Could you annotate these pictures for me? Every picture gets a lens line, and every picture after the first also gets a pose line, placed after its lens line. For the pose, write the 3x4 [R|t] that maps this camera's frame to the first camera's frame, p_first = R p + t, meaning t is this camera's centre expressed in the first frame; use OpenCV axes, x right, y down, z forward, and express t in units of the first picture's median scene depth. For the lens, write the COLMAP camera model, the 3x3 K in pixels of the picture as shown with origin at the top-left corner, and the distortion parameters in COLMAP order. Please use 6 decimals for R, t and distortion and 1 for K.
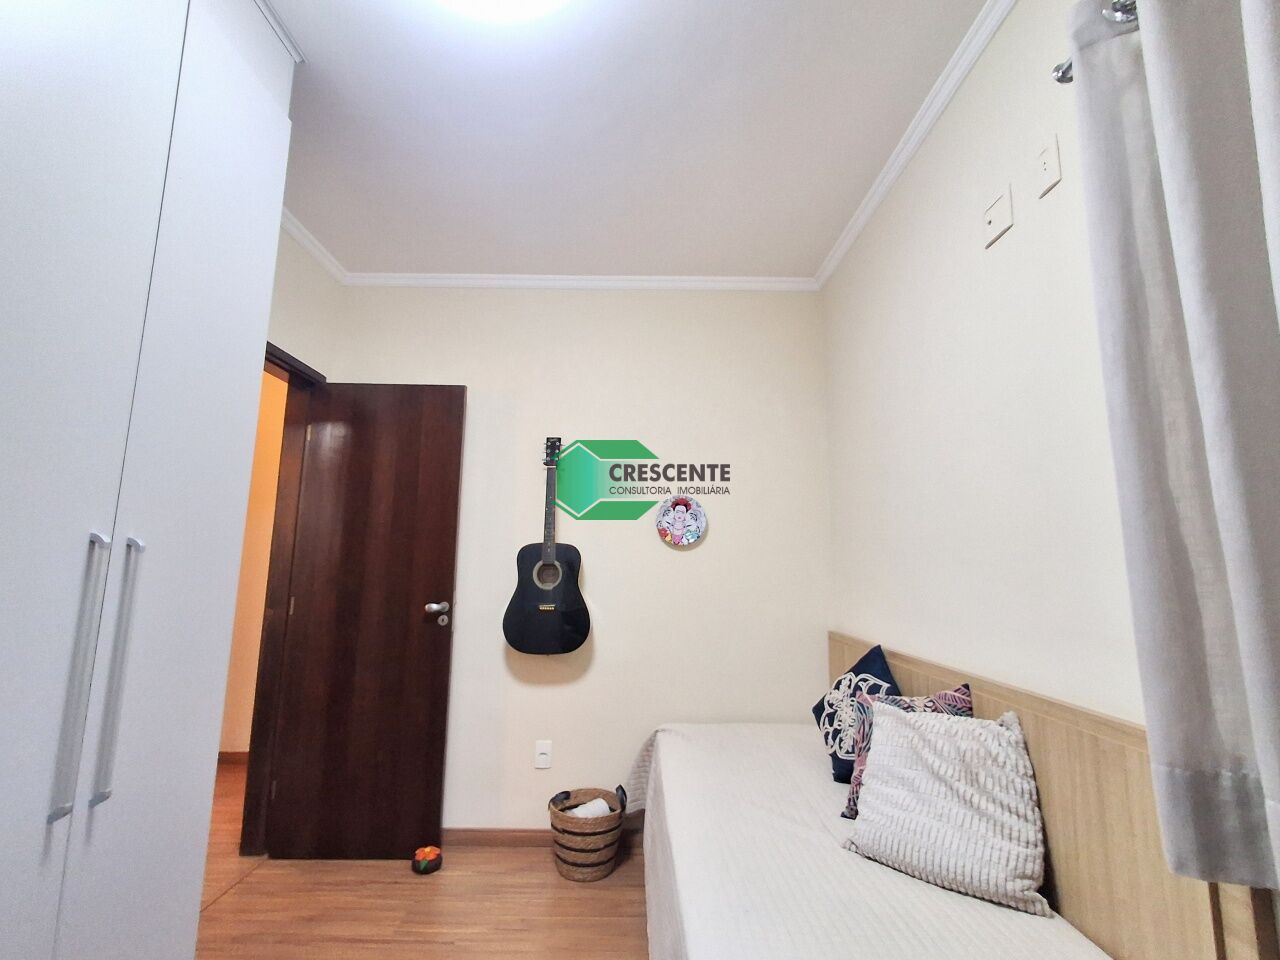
lens RADIAL K [[580.3, 0, 639.3], [0, 580.3, 486.9], [0, 0, 1]] dist [-0.000742, -0.001839]
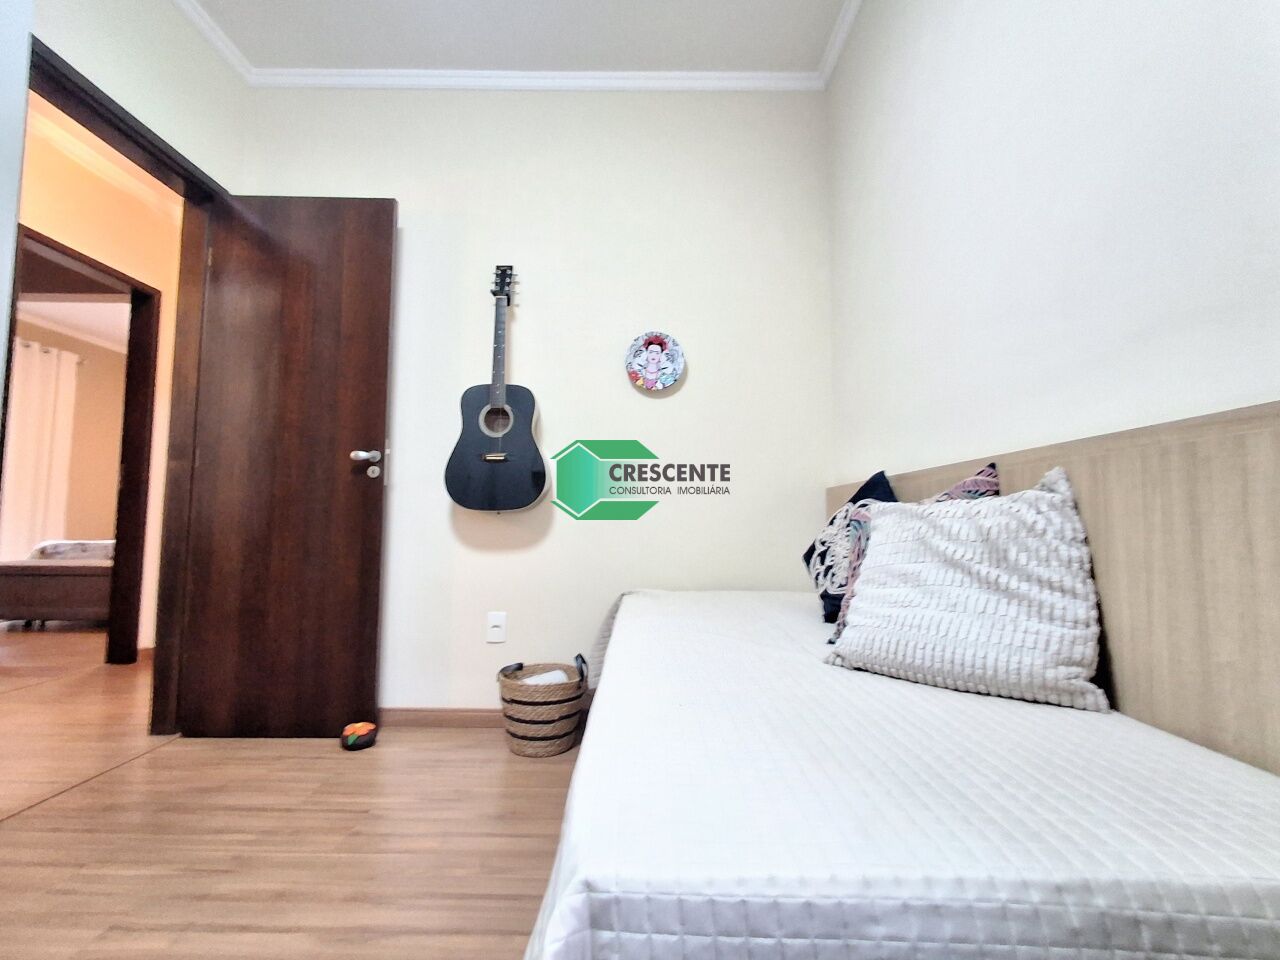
lens RADIAL K [[593.1, 0, 644.2], [0, 593.1, 478.9], [0, 0, 1]] dist [-0.000915, 0.000240]
pose [[0.999958, -0.005607, -0.007242, 0.123520], [0.006112, 0.997410, 0.071662, 0.334761], [0.006822, -0.071703, 0.997403, 0.241219]]
